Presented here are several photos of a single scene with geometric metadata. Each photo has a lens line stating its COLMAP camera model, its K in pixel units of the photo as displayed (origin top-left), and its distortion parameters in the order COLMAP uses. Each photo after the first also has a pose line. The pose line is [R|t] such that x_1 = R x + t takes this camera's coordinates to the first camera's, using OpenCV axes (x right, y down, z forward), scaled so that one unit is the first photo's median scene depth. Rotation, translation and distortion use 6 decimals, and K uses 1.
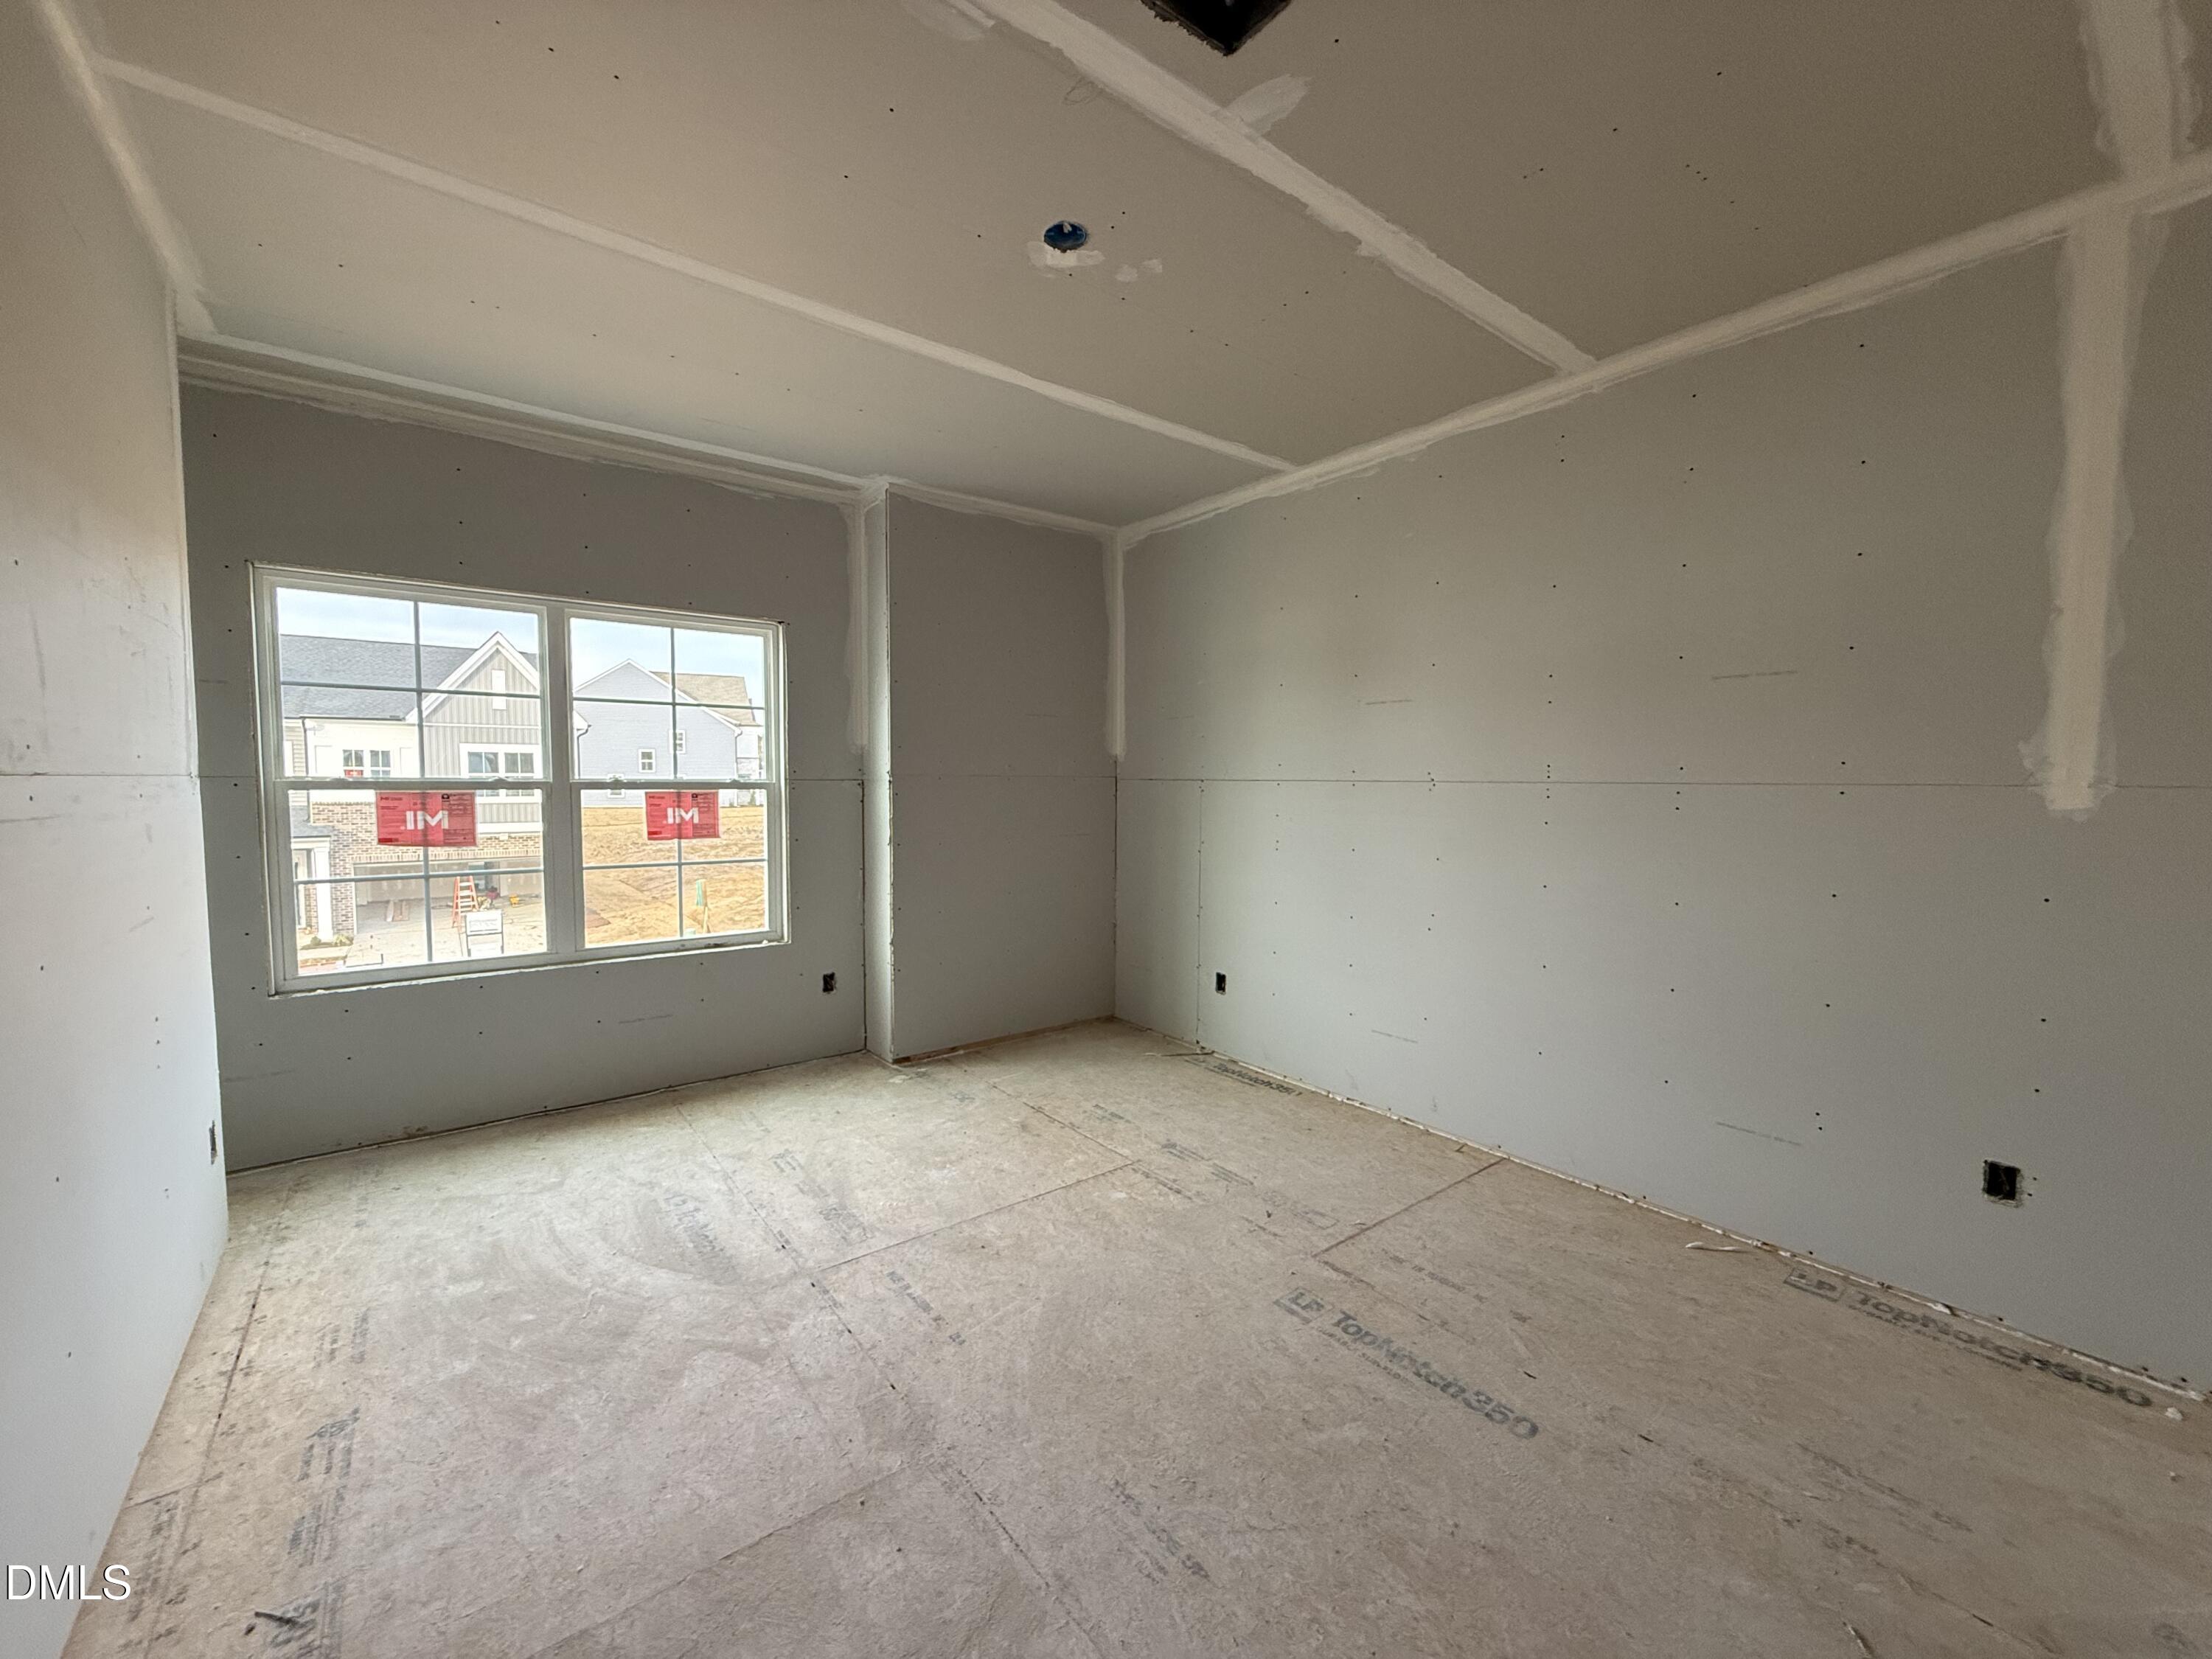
lens RADIAL K [[882.7, 0, 1098.2], [0, 882.7, 821.1], [0, 0, 1]] dist [-0.001260, -0.000033]
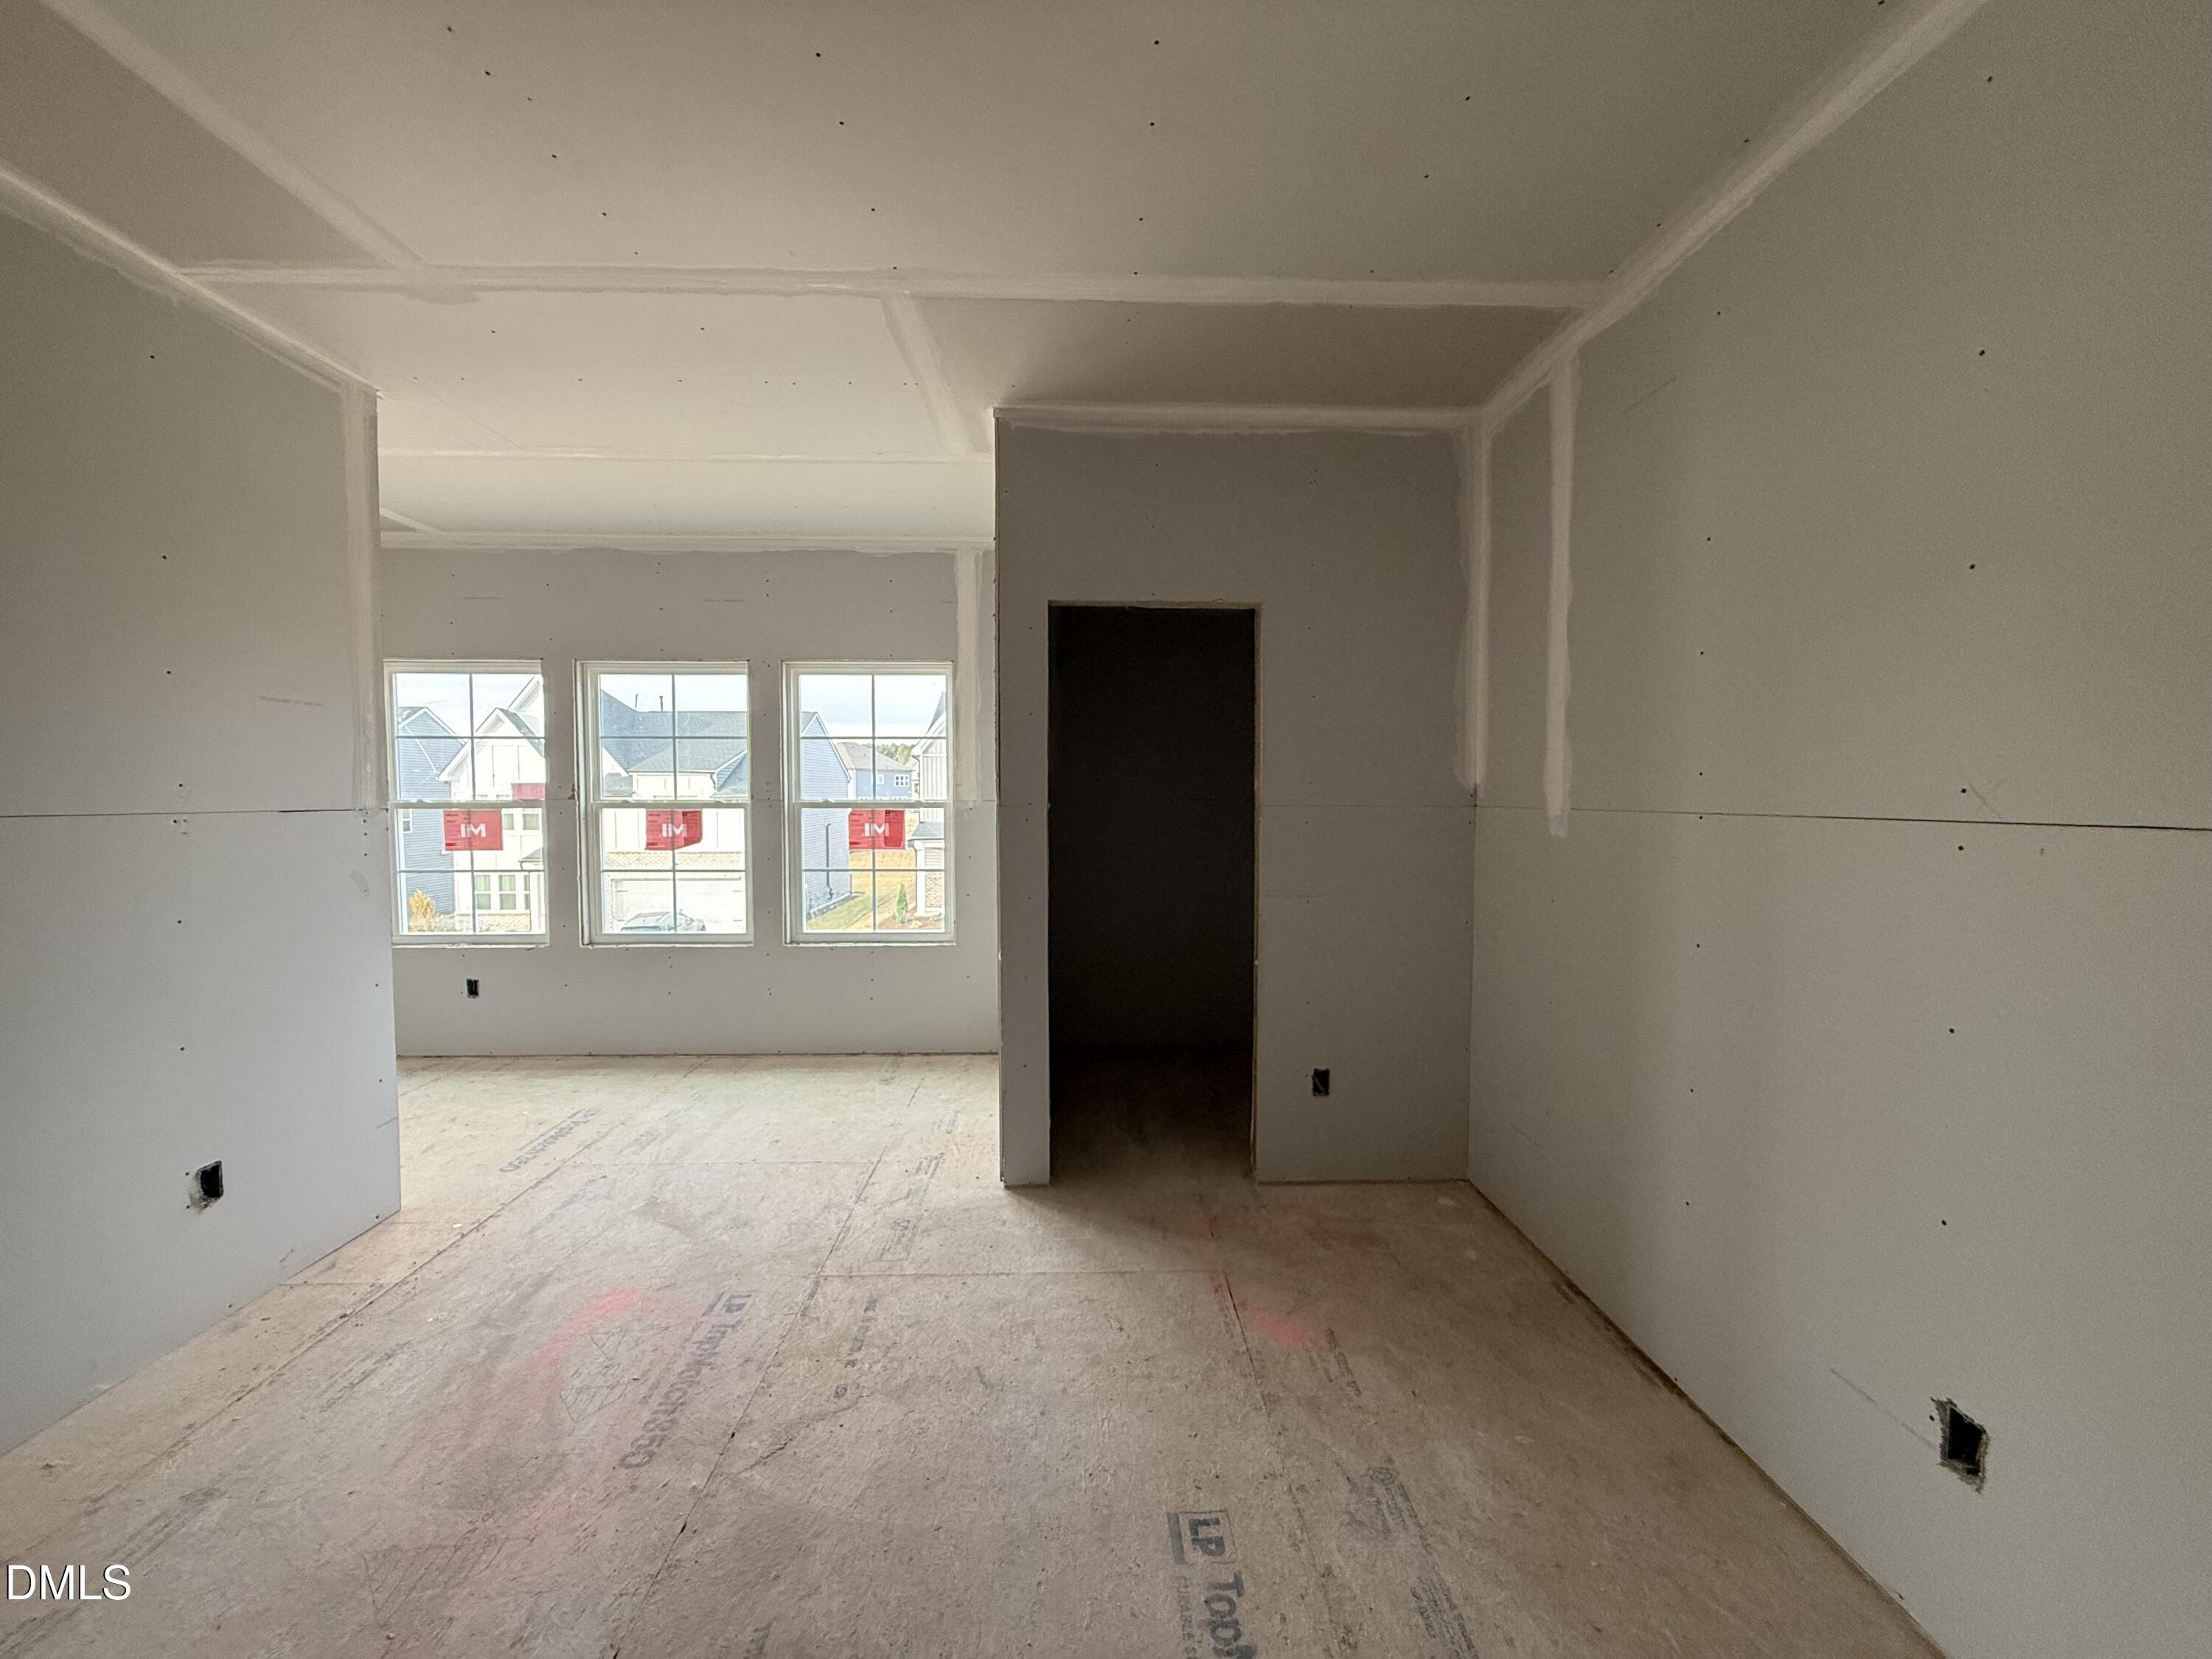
lens RADIAL K [[777.4, 0, 1104.1], [0, 777.4, 828.2], [0, 0, 1]] dist [0.000656, 0.000012]
pose [[0.812388, 0.015069, -0.582923, 0.606886], [-0.020998, 0.999774, -0.003419, -0.017365], [0.582739, 0.015018, 0.812520, 0.466933]]
